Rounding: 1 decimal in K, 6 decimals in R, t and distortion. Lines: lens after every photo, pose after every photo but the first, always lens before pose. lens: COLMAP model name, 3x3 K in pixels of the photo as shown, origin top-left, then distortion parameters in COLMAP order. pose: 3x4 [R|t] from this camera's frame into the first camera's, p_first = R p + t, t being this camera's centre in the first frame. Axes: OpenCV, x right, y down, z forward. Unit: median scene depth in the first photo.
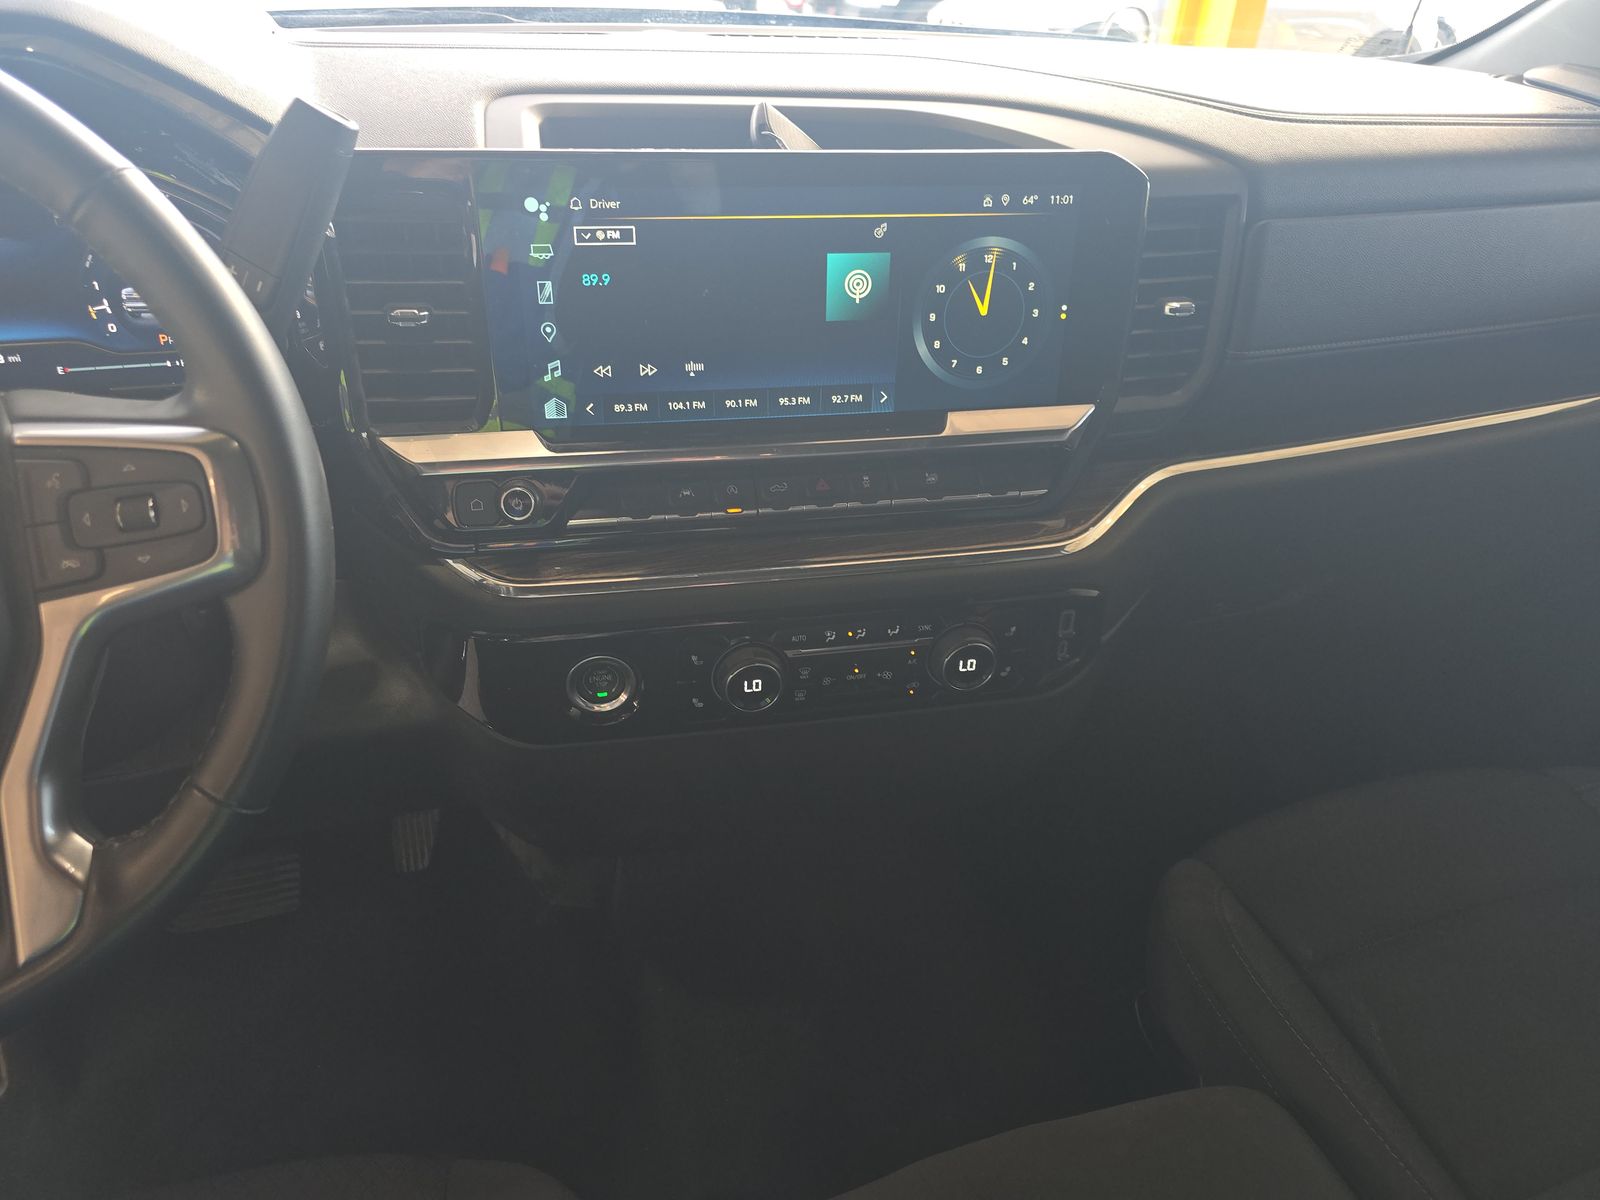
lens RADIAL K [[1076.1, 0, 766.3], [0, 1076.1, 599.8], [0, 0, 1]] dist [0.007928, -0.006441]
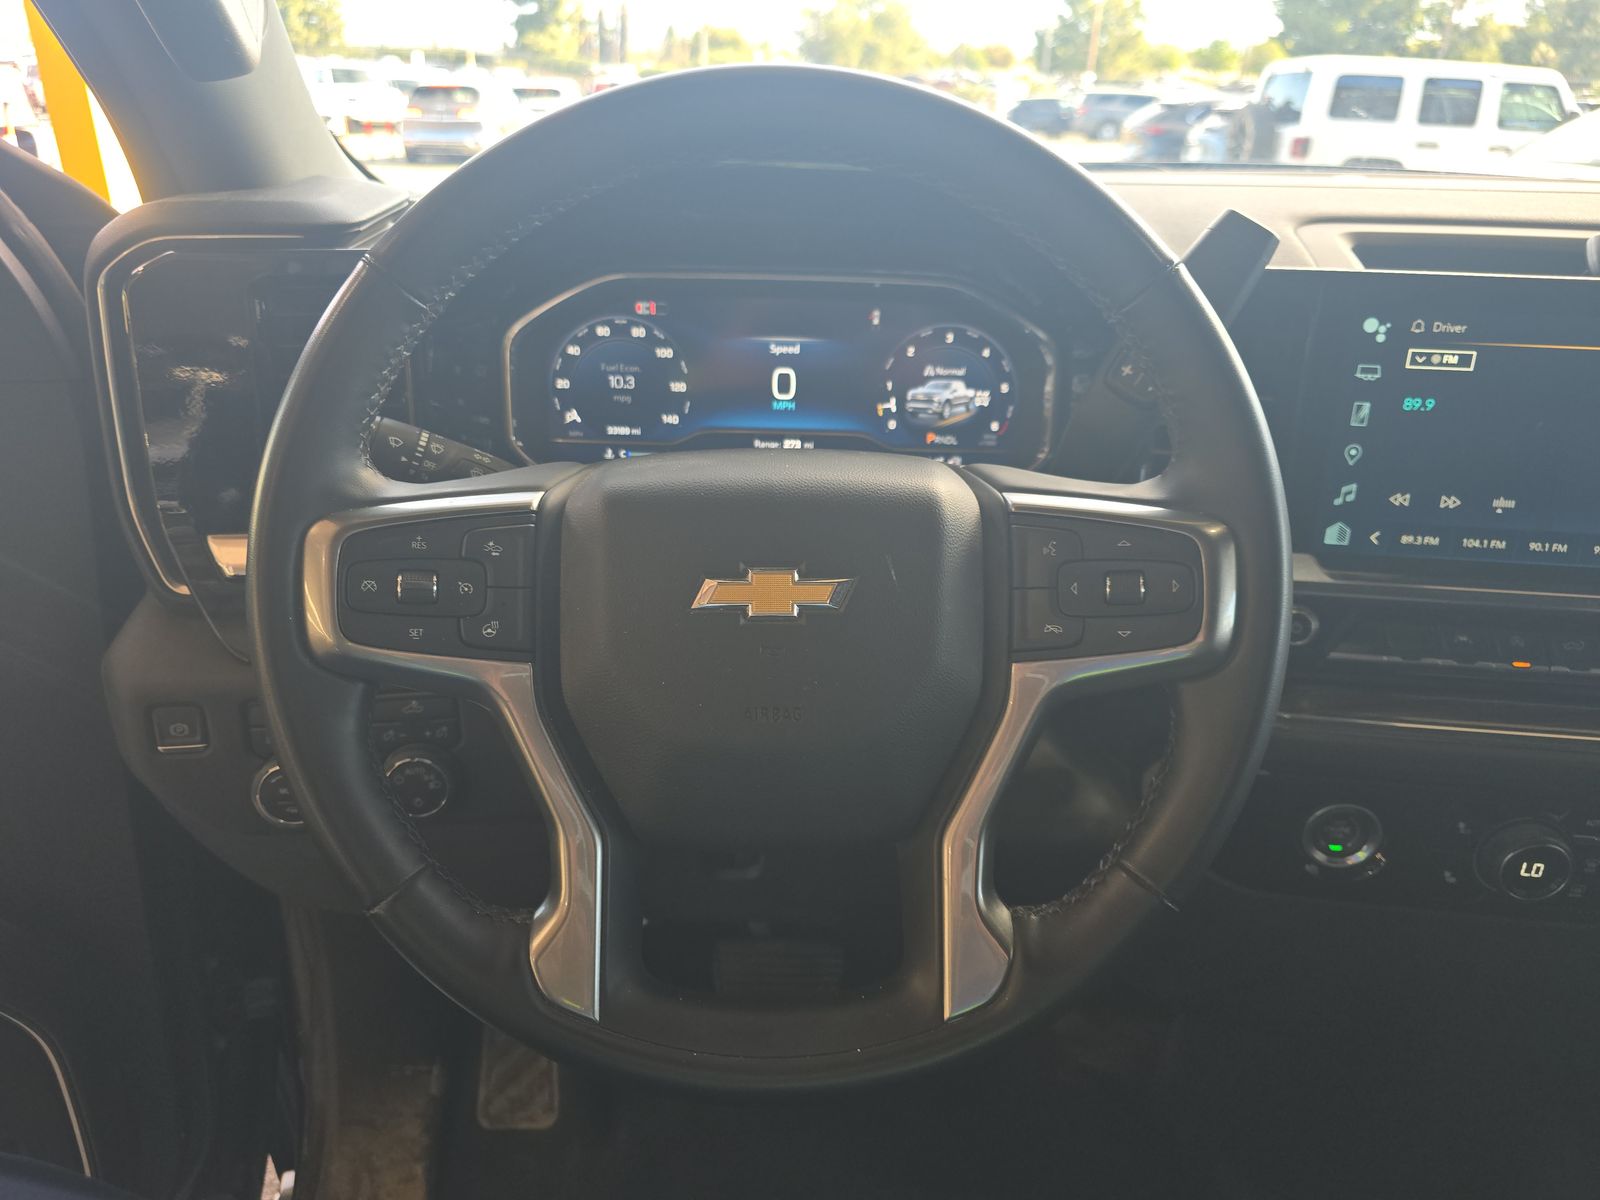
lens RADIAL K [[1076.1, 0, 766.3], [0, 1076.1, 599.8], [0, 0, 1]] dist [0.007928, -0.006441]
pose [[0.944395, 0.110627, -0.309645, -0.390028], [-0.150116, 0.982896, -0.106683, 0.060207], [0.292547, 0.147233, 0.944849, -0.041298]]
